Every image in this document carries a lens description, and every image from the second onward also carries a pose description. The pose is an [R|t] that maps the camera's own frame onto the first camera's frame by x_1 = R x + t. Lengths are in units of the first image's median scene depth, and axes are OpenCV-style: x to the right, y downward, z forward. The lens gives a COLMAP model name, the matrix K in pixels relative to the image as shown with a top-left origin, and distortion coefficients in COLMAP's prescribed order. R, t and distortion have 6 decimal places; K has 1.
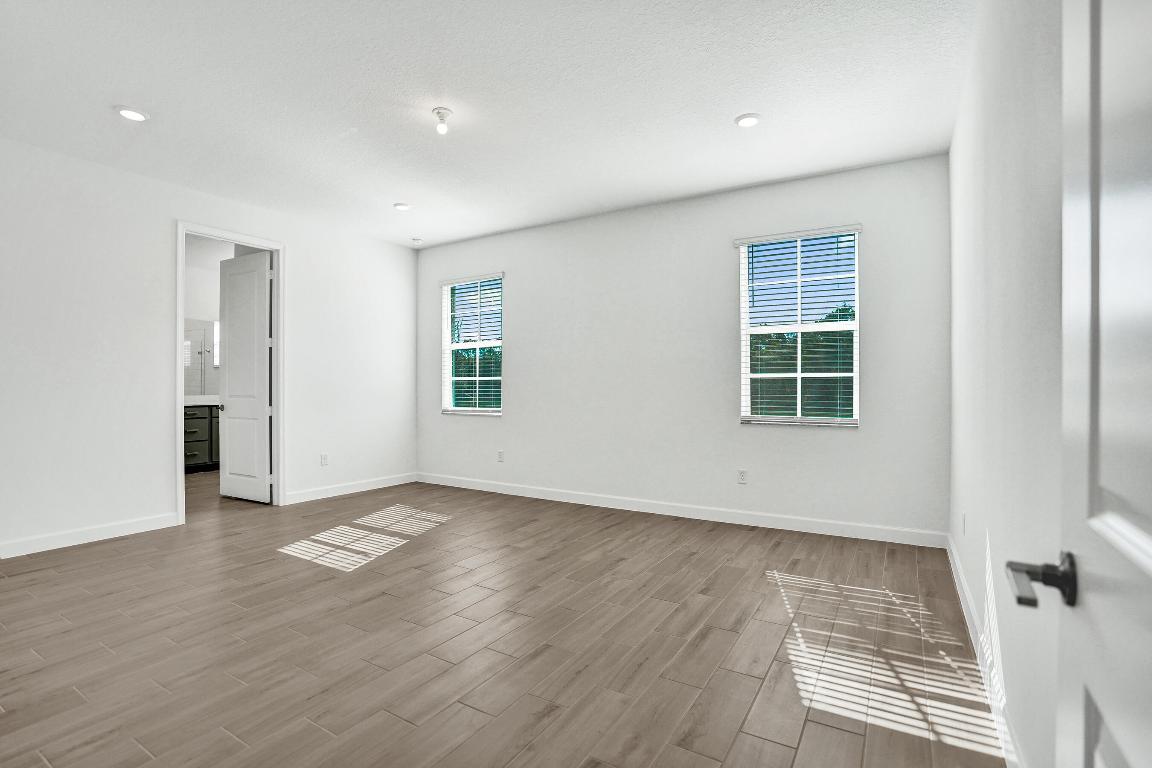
lens RADIAL K [[542.5, 0, 573.6], [0, 542.5, 390.5], [0, 0, 1]] dist [-0.063855, 0.021742]
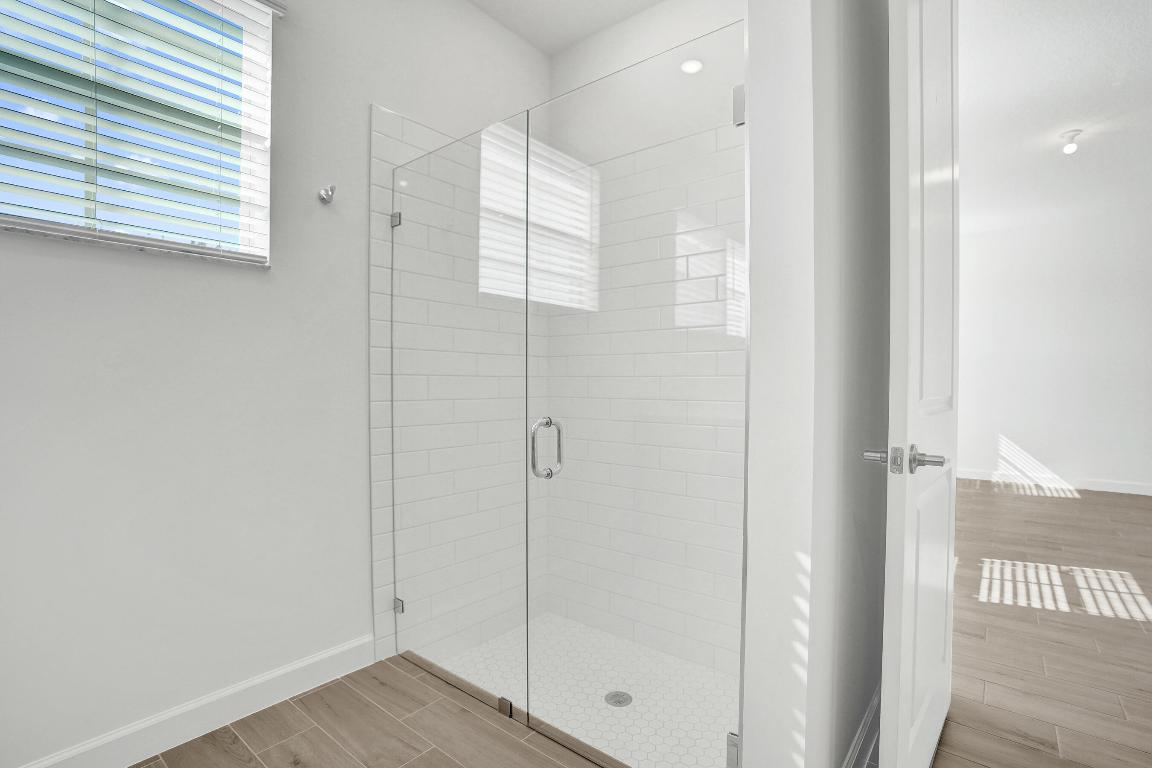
lens RADIAL K [[542.5, 0, 573.6], [0, 542.5, 390.5], [0, 0, 1]] dist [-0.063855, 0.021742]
pose [[0.132710, -0.008182, 0.991121, -1.286399], [0.001756, 0.999966, 0.008020, 0.014582], [-0.991153, 0.000676, 0.132720, 1.644530]]
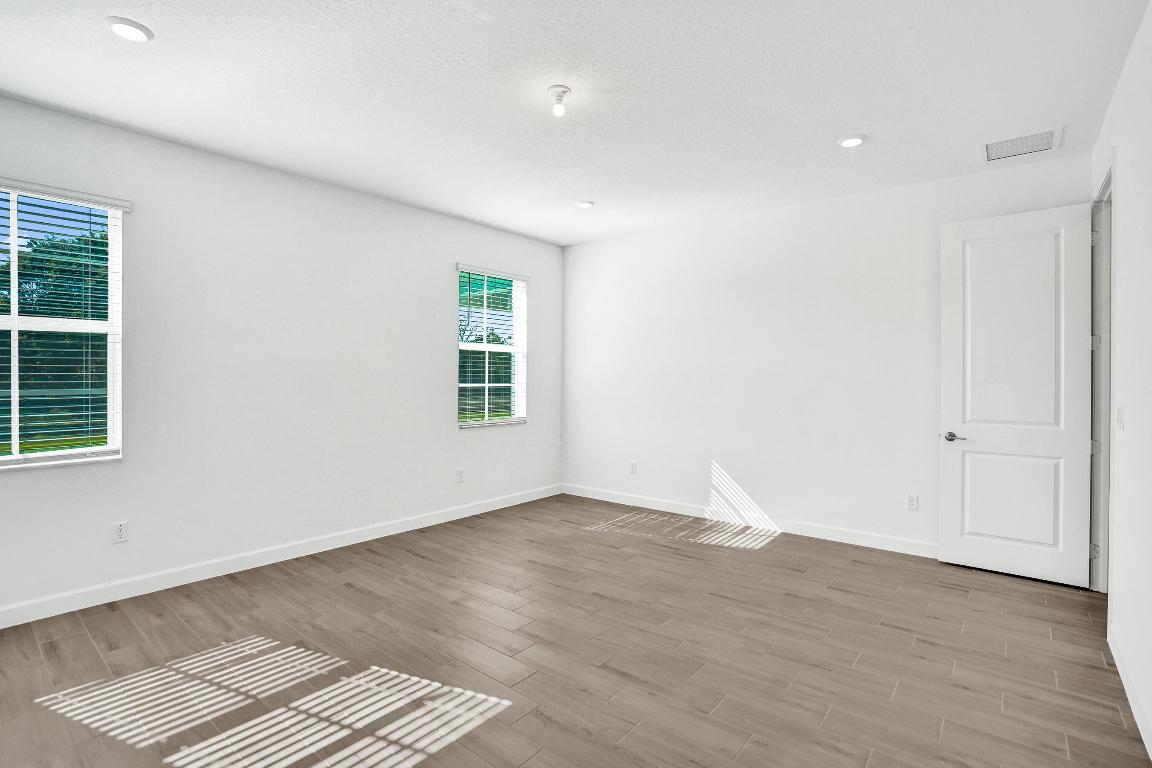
lens RADIAL K [[542.5, 0, 573.6], [0, 542.5, 390.5], [0, 0, 1]] dist [-0.063855, 0.021742]
pose [[0.138064, -0.024889, 0.990111, -0.945558], [0.000949, 0.999687, 0.024998, -0.057074], [-0.990423, -0.002512, 0.138044, 0.748524]]
